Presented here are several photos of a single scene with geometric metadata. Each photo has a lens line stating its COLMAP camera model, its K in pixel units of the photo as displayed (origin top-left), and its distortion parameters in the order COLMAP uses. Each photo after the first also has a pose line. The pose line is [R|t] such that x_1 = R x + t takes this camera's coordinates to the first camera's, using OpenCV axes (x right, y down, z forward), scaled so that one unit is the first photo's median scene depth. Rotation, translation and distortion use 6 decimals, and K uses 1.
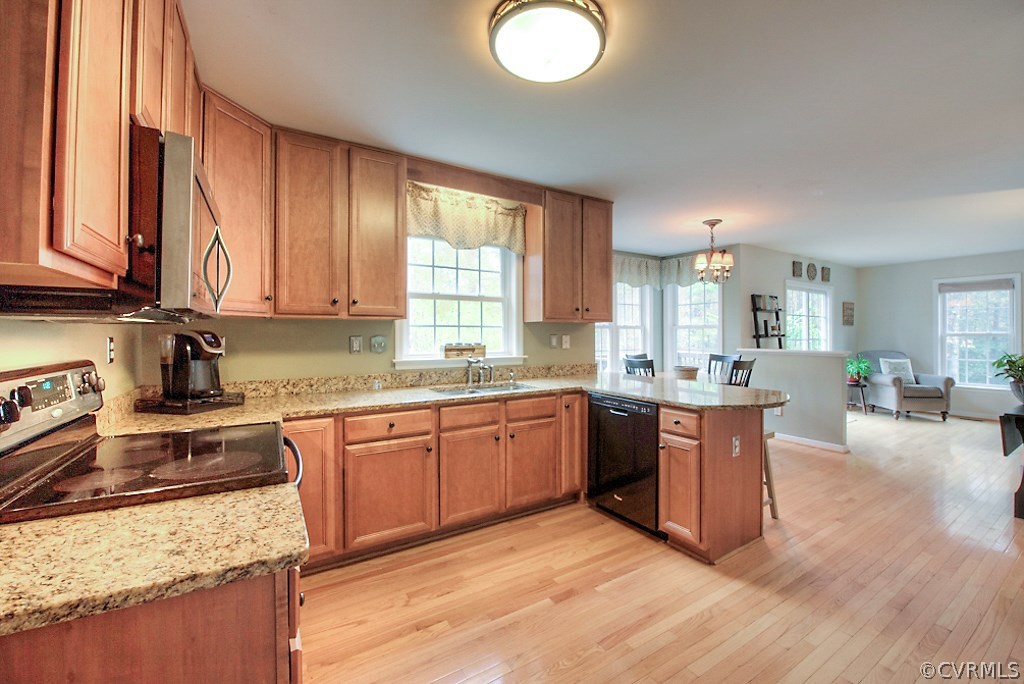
lens RADIAL K [[413.7, 0, 512.5], [0, 413.7, 333.3], [0, 0, 1]] dist [-0.013919, -0.000583]
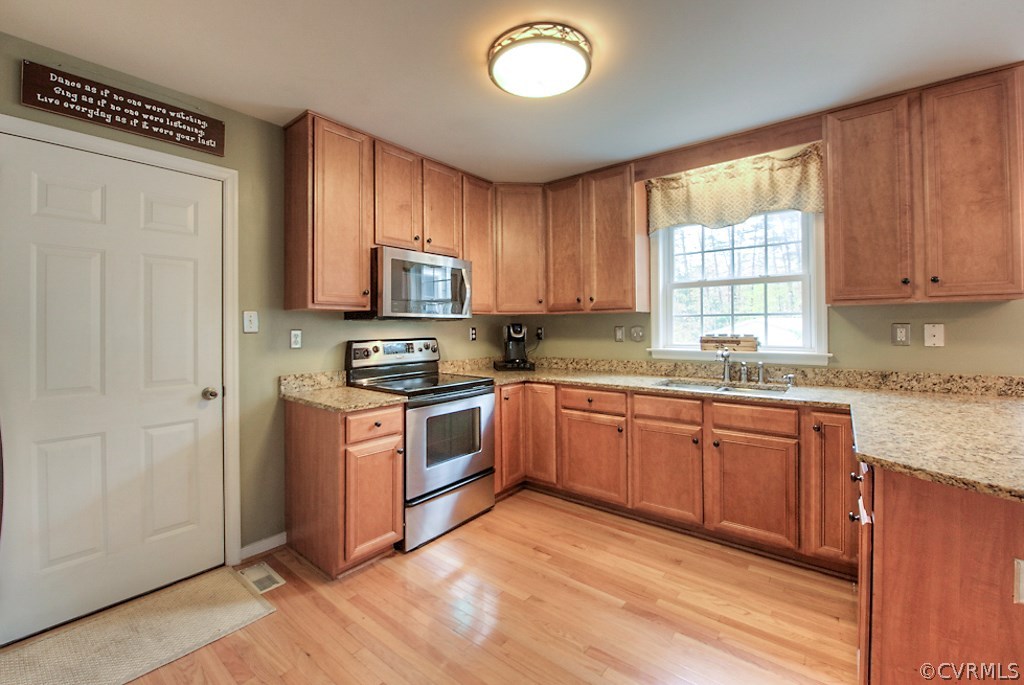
lens RADIAL K [[413.7, 0, 499.5], [0, 413.7, 325.2], [0, 0, 1]] dist [-0.013919, -0.000583]
pose [[0.330627, -0.004815, -0.943749, 0.595892], [0.010223, 0.999947, -0.001521, 0.001076], [0.943706, -0.009145, 0.330658, 0.277204]]
